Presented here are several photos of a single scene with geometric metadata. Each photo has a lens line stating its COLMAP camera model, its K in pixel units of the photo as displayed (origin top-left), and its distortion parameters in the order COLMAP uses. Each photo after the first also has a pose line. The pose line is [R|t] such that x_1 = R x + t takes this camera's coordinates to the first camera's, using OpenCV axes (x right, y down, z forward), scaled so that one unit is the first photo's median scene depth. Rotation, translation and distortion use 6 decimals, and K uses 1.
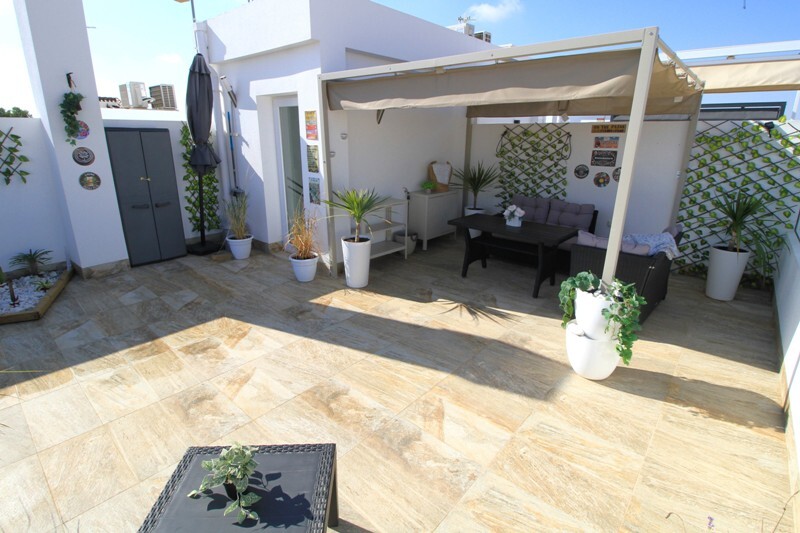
lens RADIAL K [[385.6, 0, 400.0], [0, 385.6, 266.5], [0, 0, 1]] dist [0.000747, -0.012181]
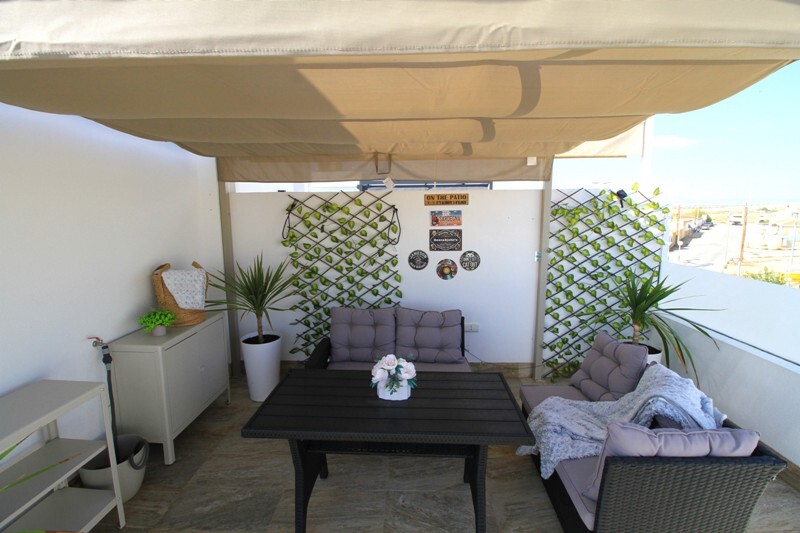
lens RADIAL K [[385.6, 0, 400.0], [0, 385.6, 266.5], [0, 0, 1]] dist [0.000747, -0.012181]
pose [[0.781563, -0.101364, 0.615536, 0.024734], [0.211696, 0.971255, -0.108853, -0.167927], [-0.586809, 0.215382, 0.780555, 0.488805]]
